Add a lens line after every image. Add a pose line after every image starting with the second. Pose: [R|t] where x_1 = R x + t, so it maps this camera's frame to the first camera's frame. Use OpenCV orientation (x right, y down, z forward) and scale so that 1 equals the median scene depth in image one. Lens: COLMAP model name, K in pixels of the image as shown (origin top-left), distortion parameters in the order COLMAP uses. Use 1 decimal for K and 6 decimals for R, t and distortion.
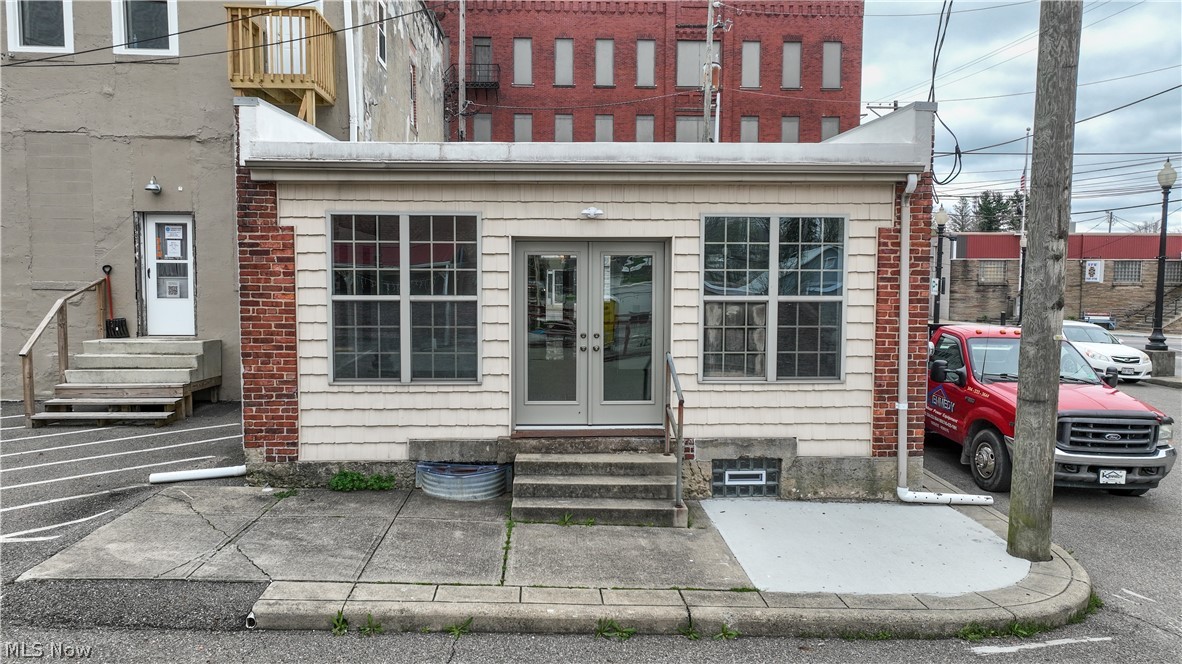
lens RADIAL K [[830.2, 0, 585.9], [0, 830.2, 343.6], [0, 0, 1]] dist [0.001547, 0.016413]
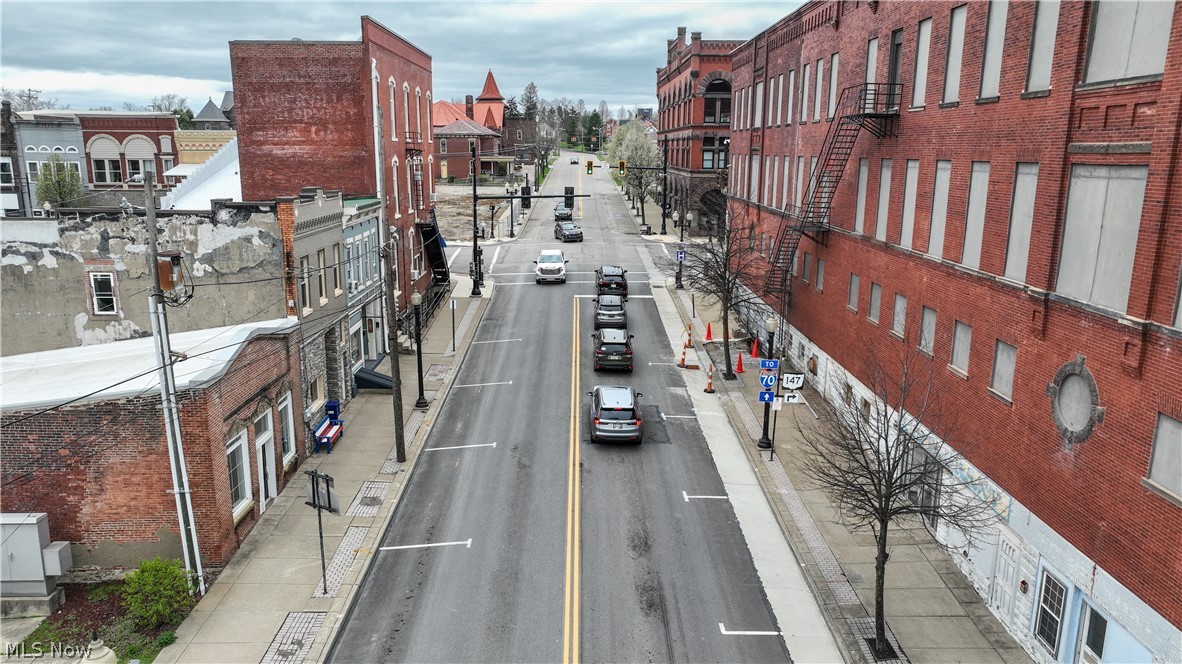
lens RADIAL K [[830.2, 0, 591.0], [0, 830.2, 331.5], [0, 0, 1]] dist [0.001547, 0.016413]
pose [[-0.017972, 0.204636, -0.978673, 2.543692], [-0.089574, 0.974566, 0.205423, -1.318578], [0.995818, 0.091356, 0.000815, 4.016623]]
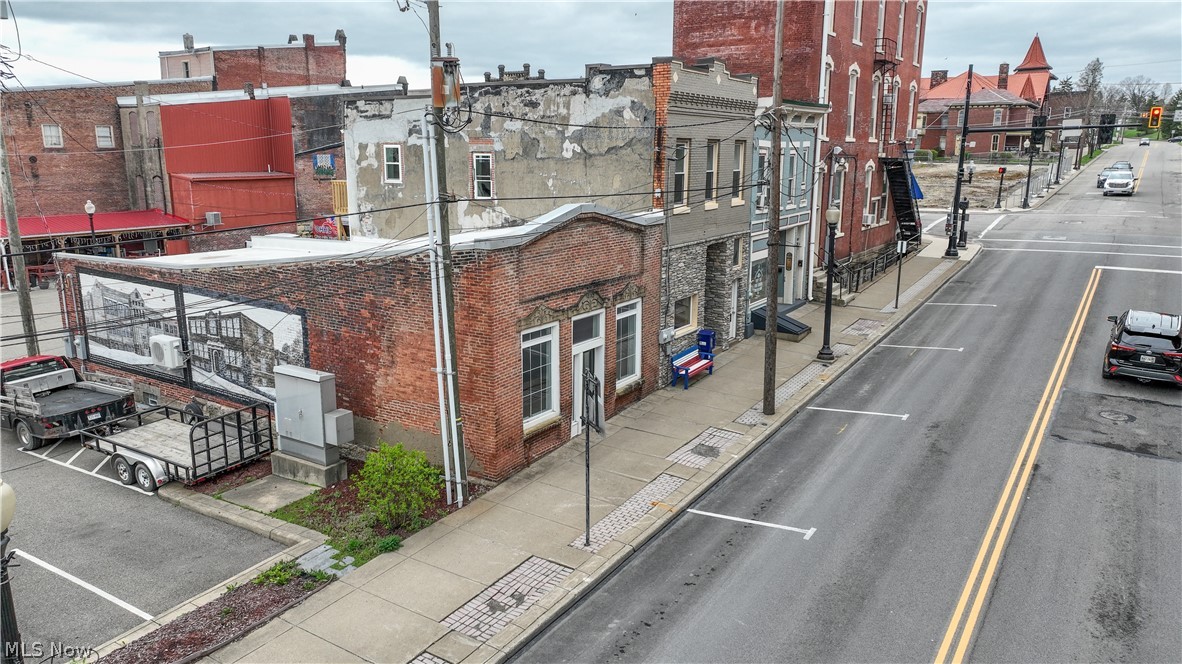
lens RADIAL K [[830.2, 0, 591.0], [0, 830.2, 336.5], [0, 0, 1]] dist [0.001547, 0.016413]
pose [[-0.577636, 0.168905, -0.798629, 1.689578], [-0.076554, 0.962837, 0.259005, -0.899342], [0.812697, 0.210749, -0.543239, 4.178046]]
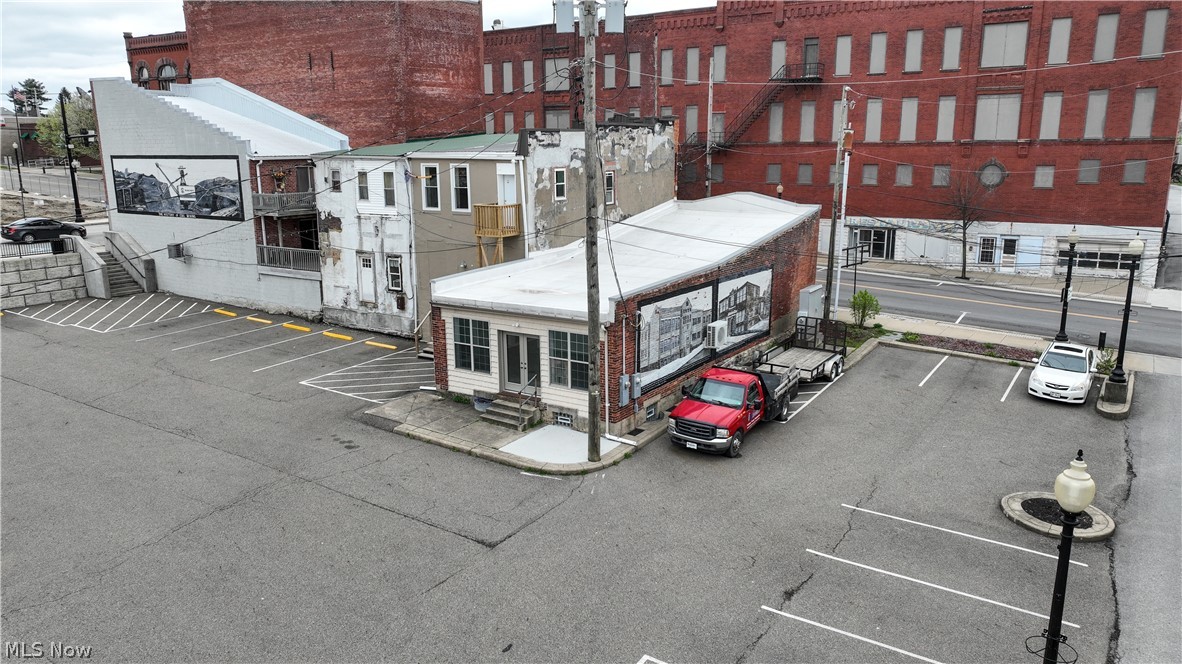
lens RADIAL K [[830.2, 0, 576.1], [0, 830.2, 343.7], [0, 0, 1]] dist [0.001547, 0.016413]
pose [[0.803289, 0.124327, -0.582469, 1.868938], [-0.033080, 0.985774, 0.164791, -0.572177], [0.594670, -0.113107, 0.795974, -1.225651]]
